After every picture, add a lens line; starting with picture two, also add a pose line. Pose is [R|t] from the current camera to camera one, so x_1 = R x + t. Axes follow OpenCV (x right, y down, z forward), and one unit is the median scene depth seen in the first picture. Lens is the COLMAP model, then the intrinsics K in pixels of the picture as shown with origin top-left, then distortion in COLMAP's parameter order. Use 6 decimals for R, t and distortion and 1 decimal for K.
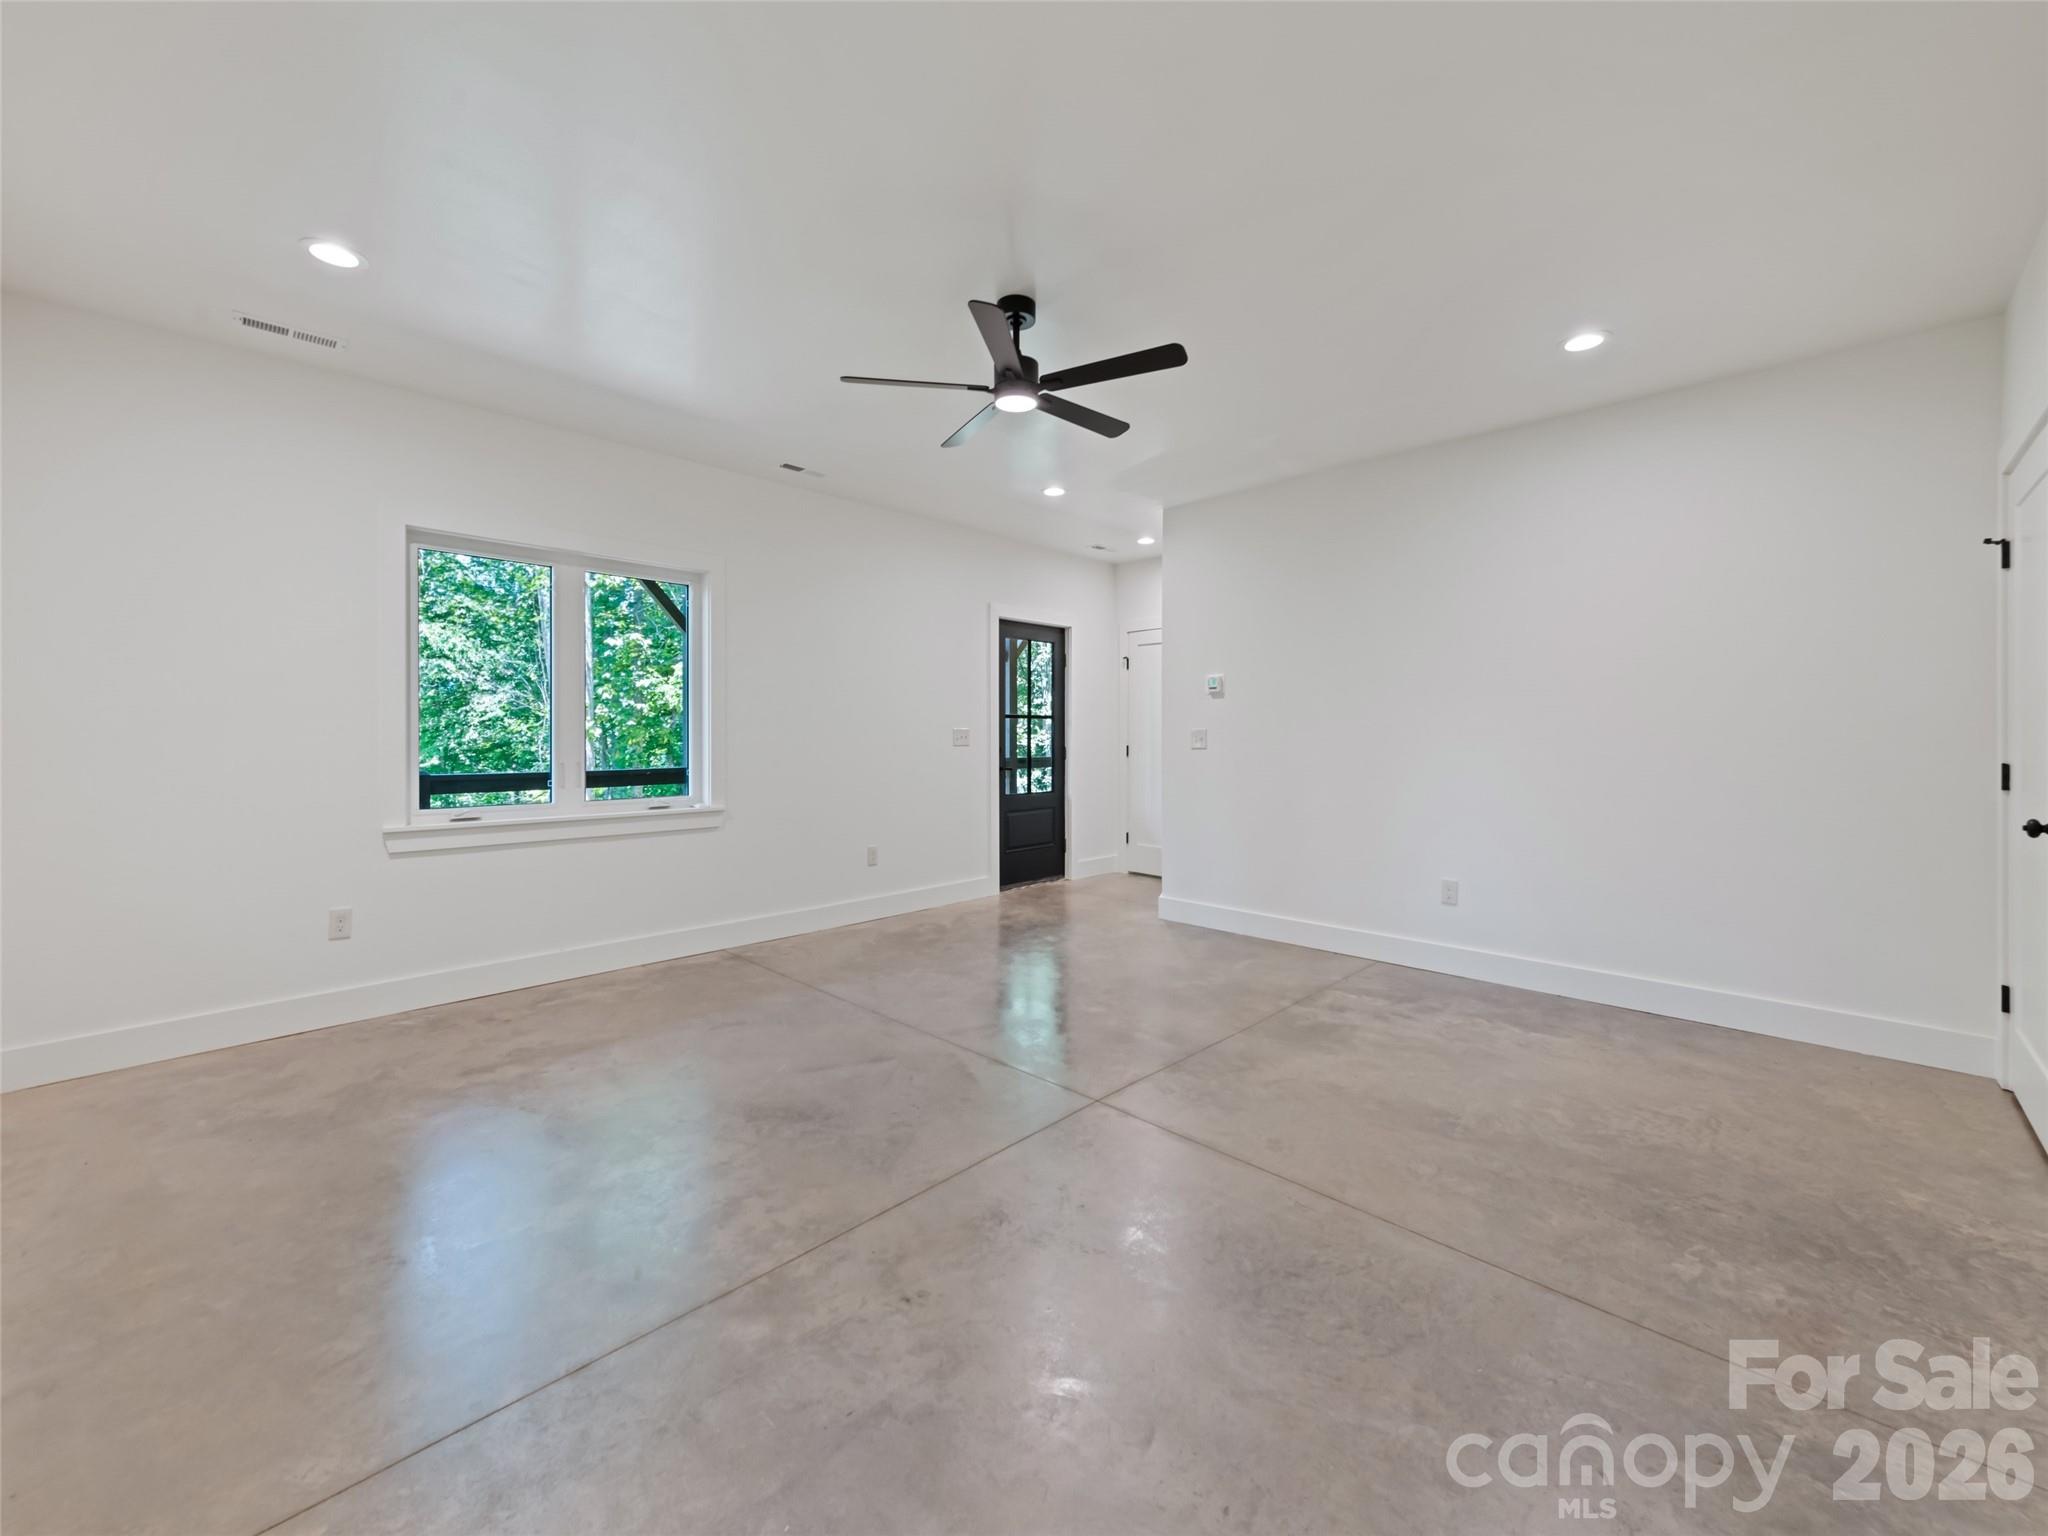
lens RADIAL K [[811.3, 0, 1019.8], [0, 811.3, 755.0], [0, 0, 1]] dist [0.017285, -0.003166]
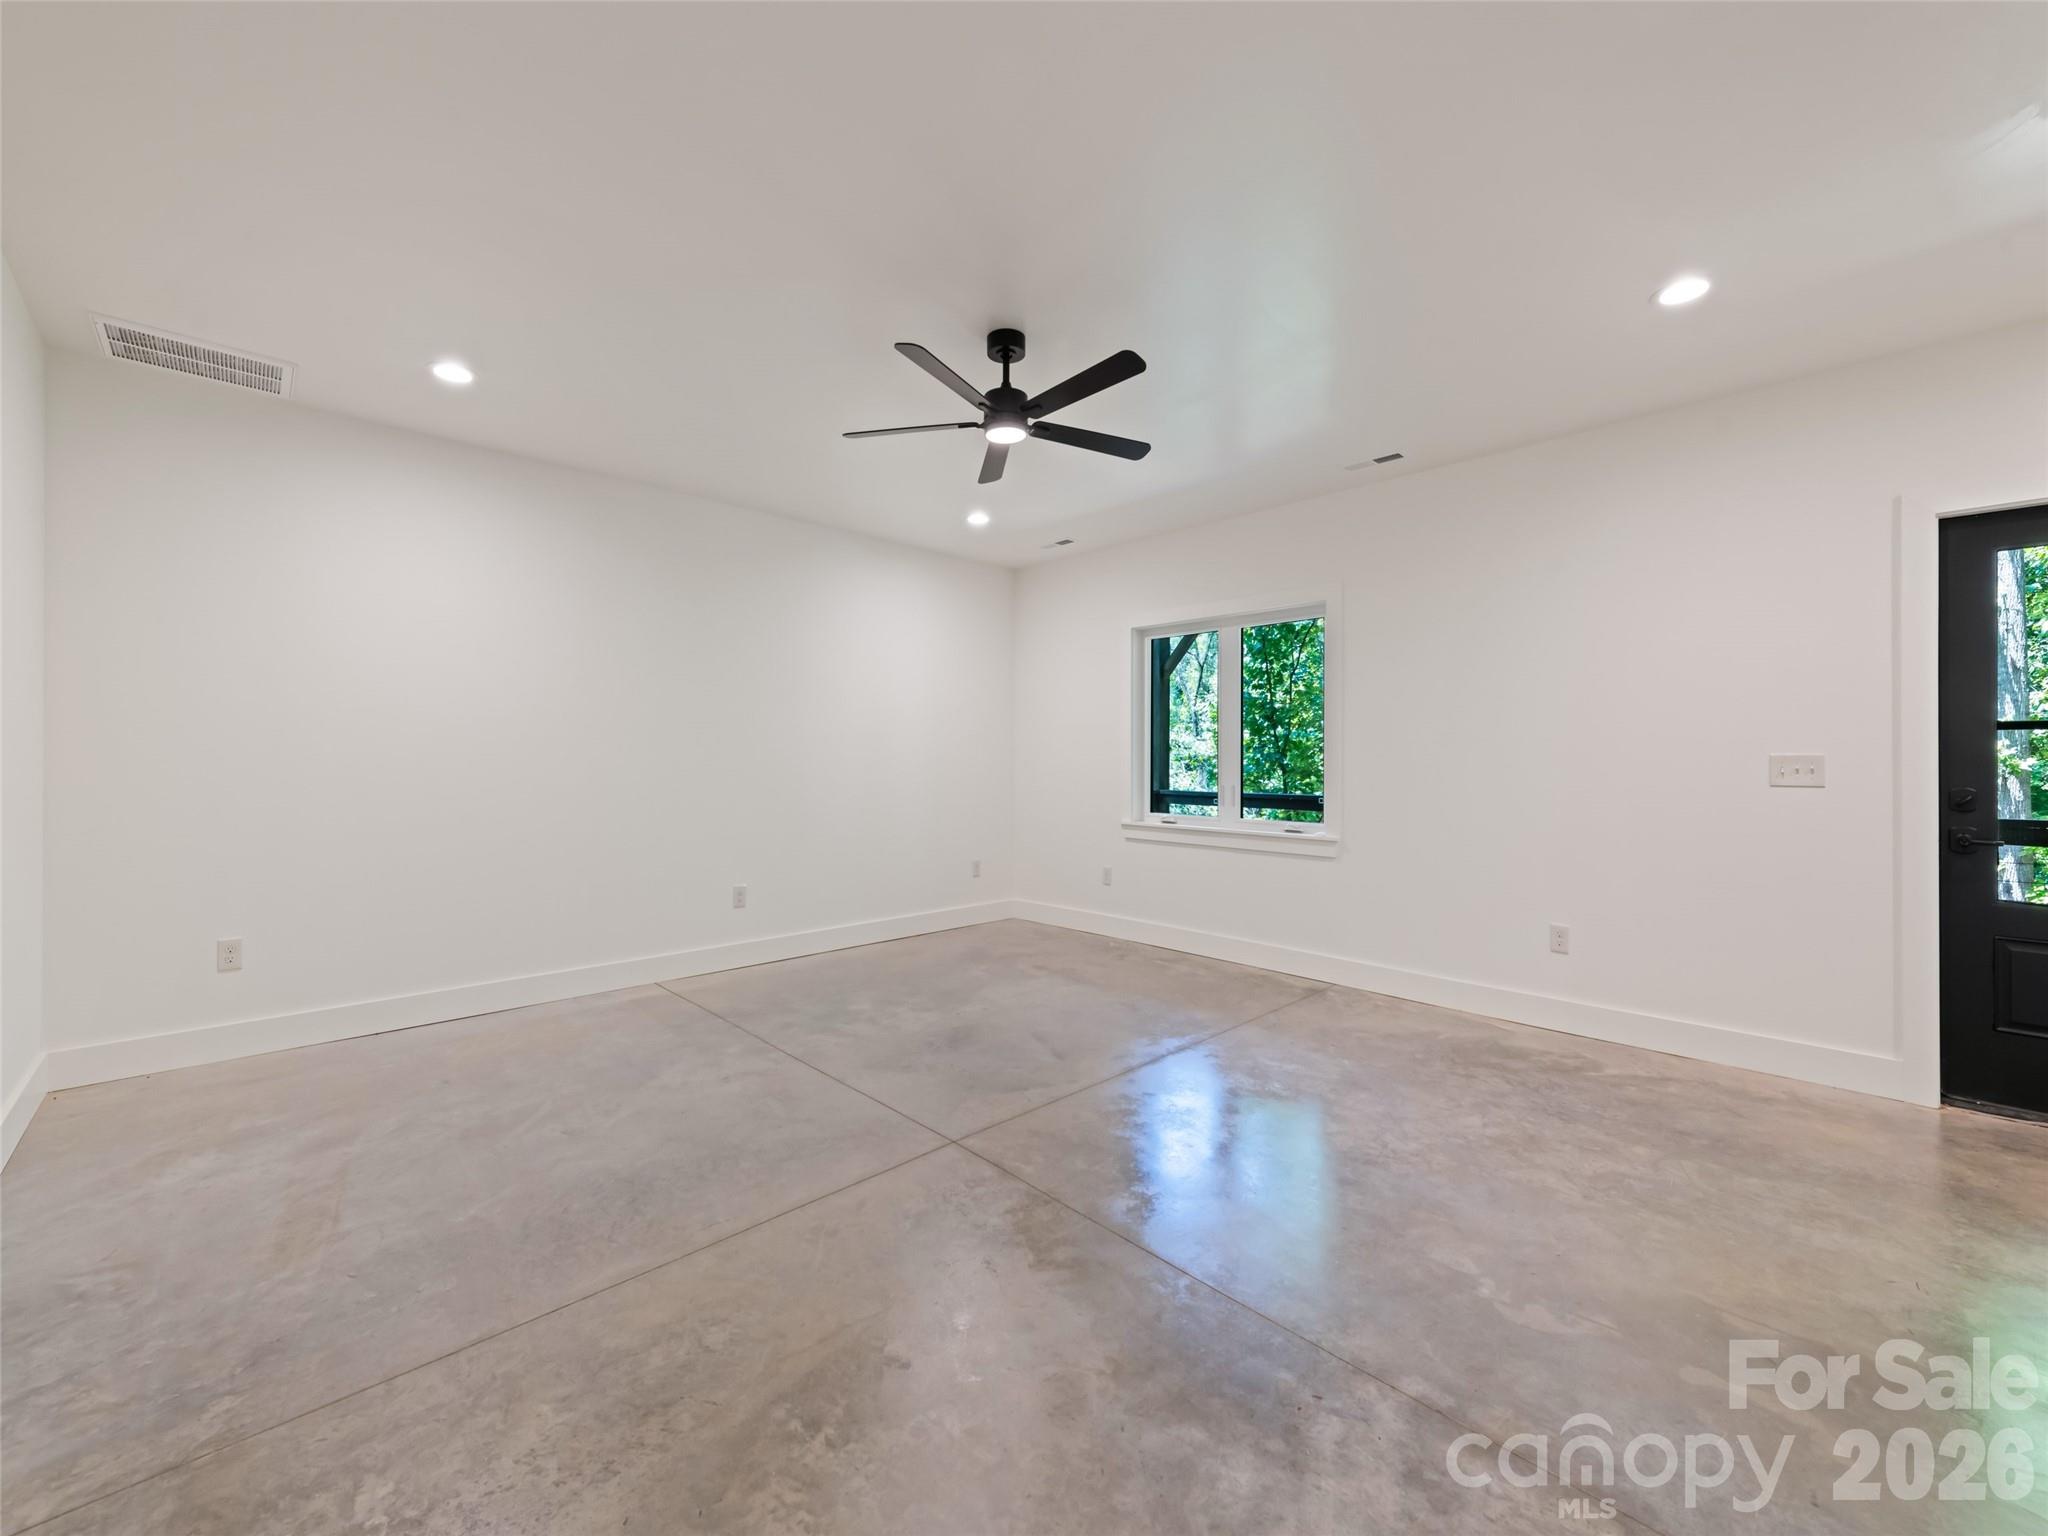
lens RADIAL K [[811.3, 0, 1018.7], [0, 811.3, 764.5], [0, 0, 1]] dist [0.017285, -0.003166]
pose [[-0.031078, 0.002468, -0.999514, 0.881912], [-0.028487, 0.999589, 0.003354, -0.023002], [0.999111, 0.028577, -0.030995, 0.913159]]
